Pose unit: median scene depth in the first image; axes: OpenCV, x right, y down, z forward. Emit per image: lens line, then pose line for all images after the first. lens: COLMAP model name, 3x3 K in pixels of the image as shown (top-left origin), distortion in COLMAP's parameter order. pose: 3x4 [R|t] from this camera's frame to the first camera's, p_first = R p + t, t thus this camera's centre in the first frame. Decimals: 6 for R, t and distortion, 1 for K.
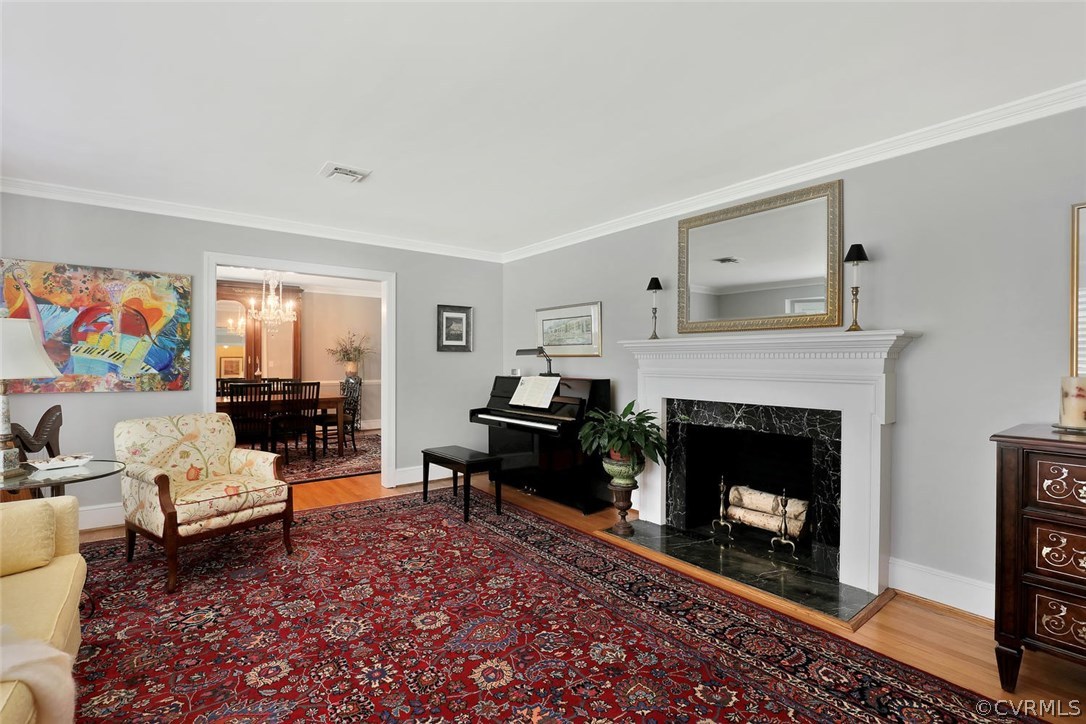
lens RADIAL K [[503.7, 0, 542.7], [0, 503.7, 363.0], [0, 0, 1]] dist [-0.031951, 0.003603]
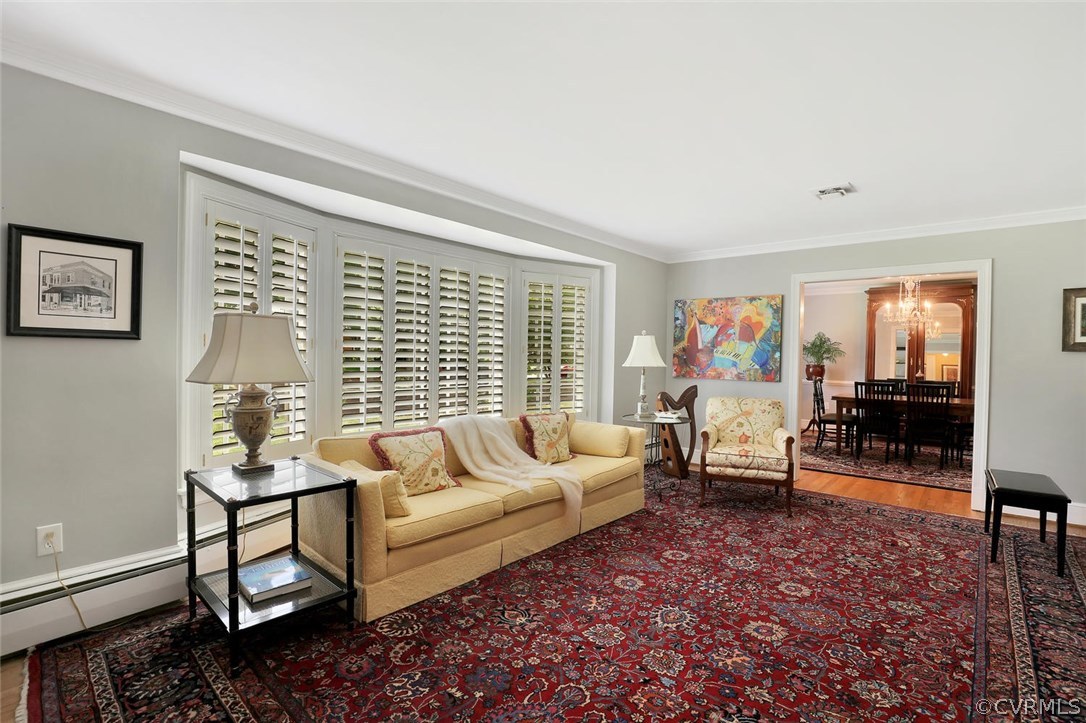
lens RADIAL K [[503.7, 0, 550.4], [0, 503.7, 361.6], [0, 0, 1]] dist [-0.031951, 0.003603]
pose [[0.195410, 0.010471, -0.980666, 0.609617], [-0.020071, 0.999776, 0.006676, 0.004742], [0.980516, 0.018379, 0.195577, 0.185459]]
